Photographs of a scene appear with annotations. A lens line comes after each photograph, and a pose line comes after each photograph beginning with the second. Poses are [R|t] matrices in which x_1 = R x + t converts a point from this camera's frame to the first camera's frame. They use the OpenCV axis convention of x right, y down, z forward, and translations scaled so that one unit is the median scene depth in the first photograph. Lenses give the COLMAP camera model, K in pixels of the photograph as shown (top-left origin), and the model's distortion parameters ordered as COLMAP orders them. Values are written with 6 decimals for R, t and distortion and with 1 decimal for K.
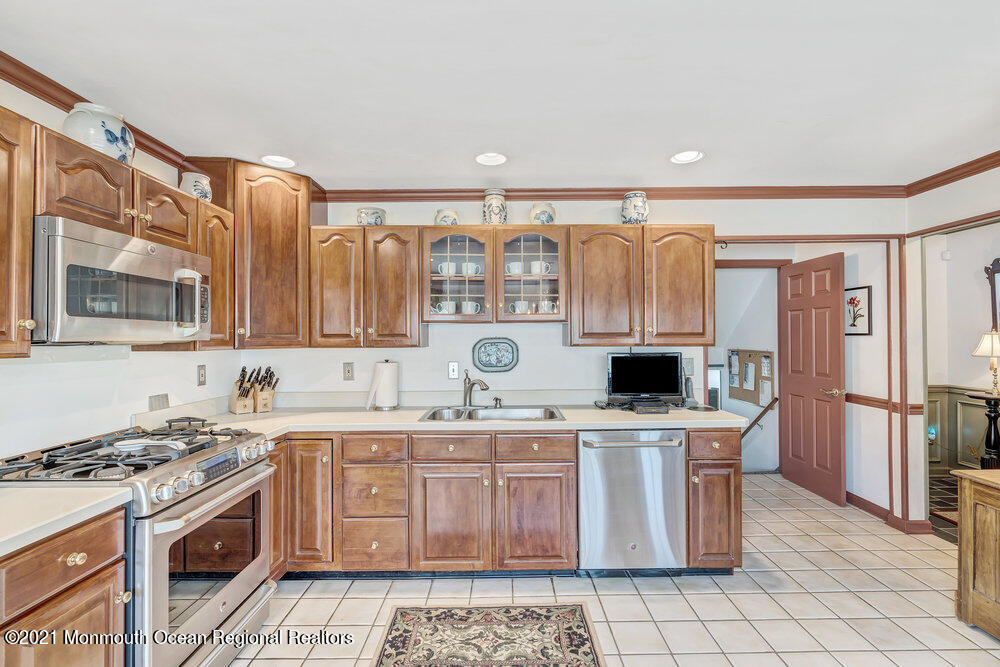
lens RADIAL K [[452.1, 0, 505.2], [0, 452.1, 334.3], [0, 0, 1]] dist [-0.005762, 0.001735]
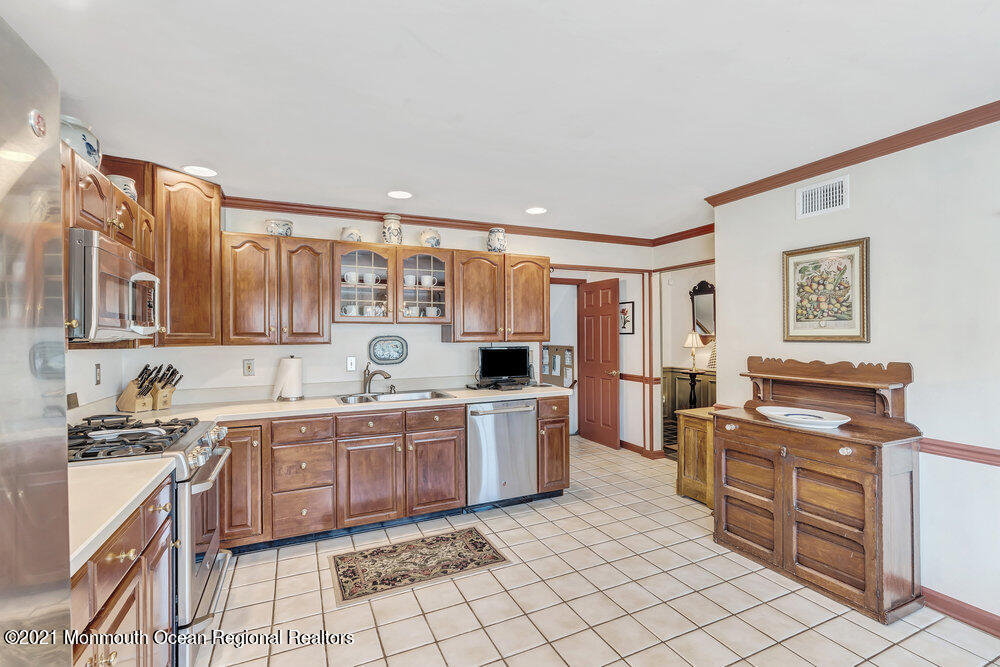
lens RADIAL K [[452.1, 0, 505.2], [0, 452.1, 334.3], [0, 0, 1]] dist [-0.005762, 0.001735]
pose [[0.909127, 0.000405, 0.416520, -0.267868], [-0.001187, 0.999998, 0.001620, 0.001064], [-0.416518, -0.001967, 0.909125, -0.252599]]
